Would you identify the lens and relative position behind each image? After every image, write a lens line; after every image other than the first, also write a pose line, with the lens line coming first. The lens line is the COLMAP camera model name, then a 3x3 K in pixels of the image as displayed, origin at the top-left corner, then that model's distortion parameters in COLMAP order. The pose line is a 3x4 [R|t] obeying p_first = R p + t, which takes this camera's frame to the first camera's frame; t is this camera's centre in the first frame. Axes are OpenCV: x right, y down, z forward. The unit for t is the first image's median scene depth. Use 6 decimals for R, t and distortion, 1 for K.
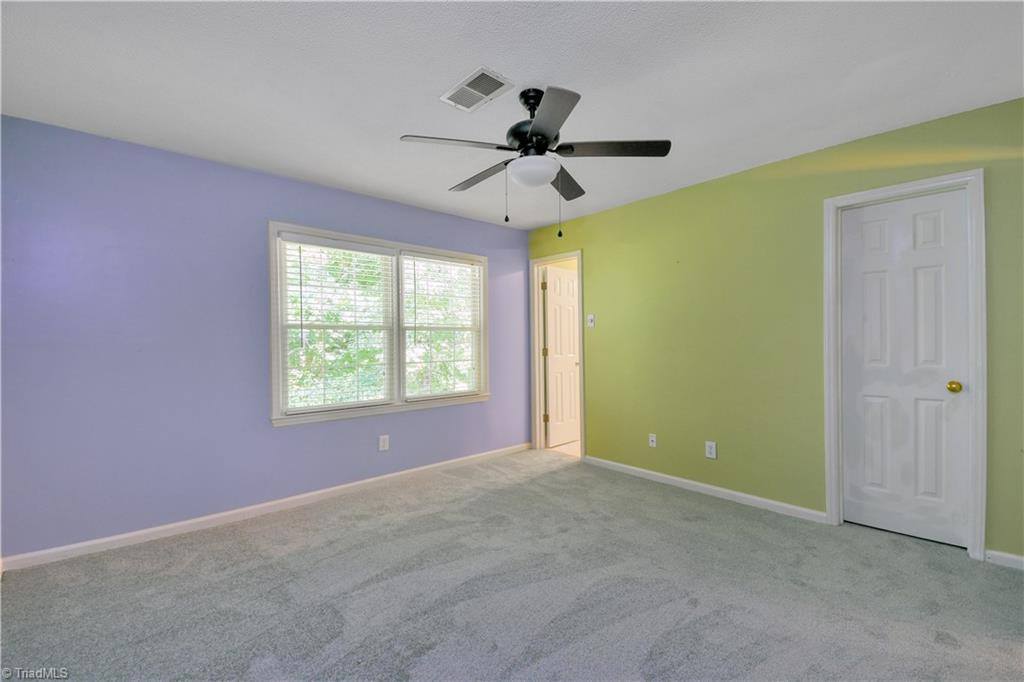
lens RADIAL K [[458.8, 0, 512.0], [0, 458.8, 341.0], [0, 0, 1]] dist [-0.000157, -0.000015]
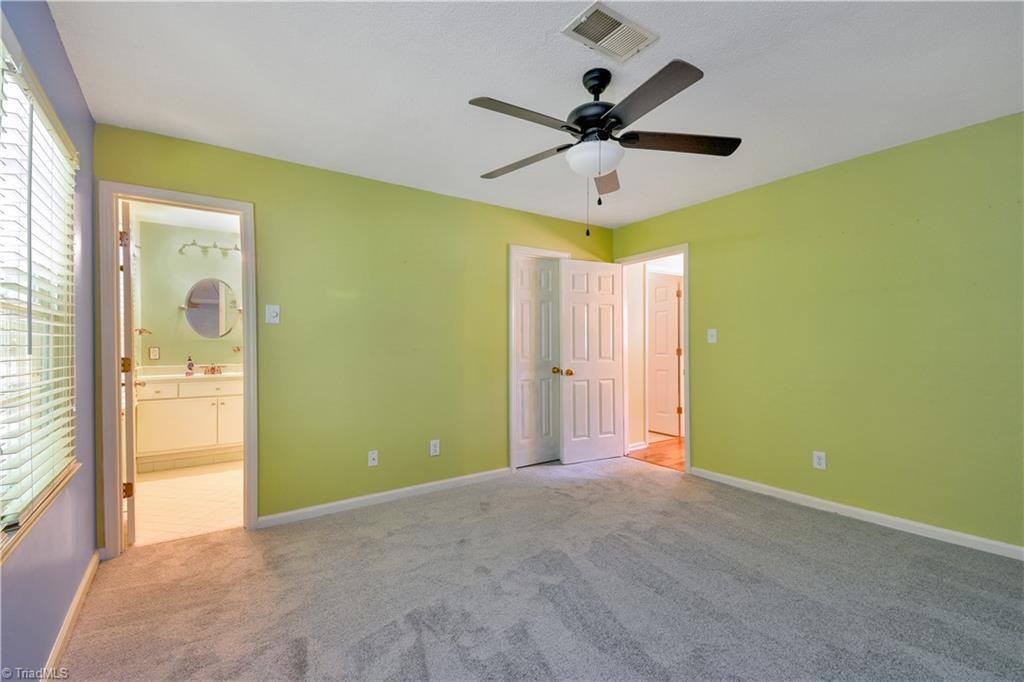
lens RADIAL K [[458.8, 0, 512.0], [0, 458.8, 341.0], [0, 0, 1]] dist [-0.000157, -0.000015]
pose [[0.072938, 0.015080, 0.997222, -0.719802], [0.003513, 0.999876, -0.015377, 0.010459], [-0.997330, 0.004625, 0.072876, 0.888112]]
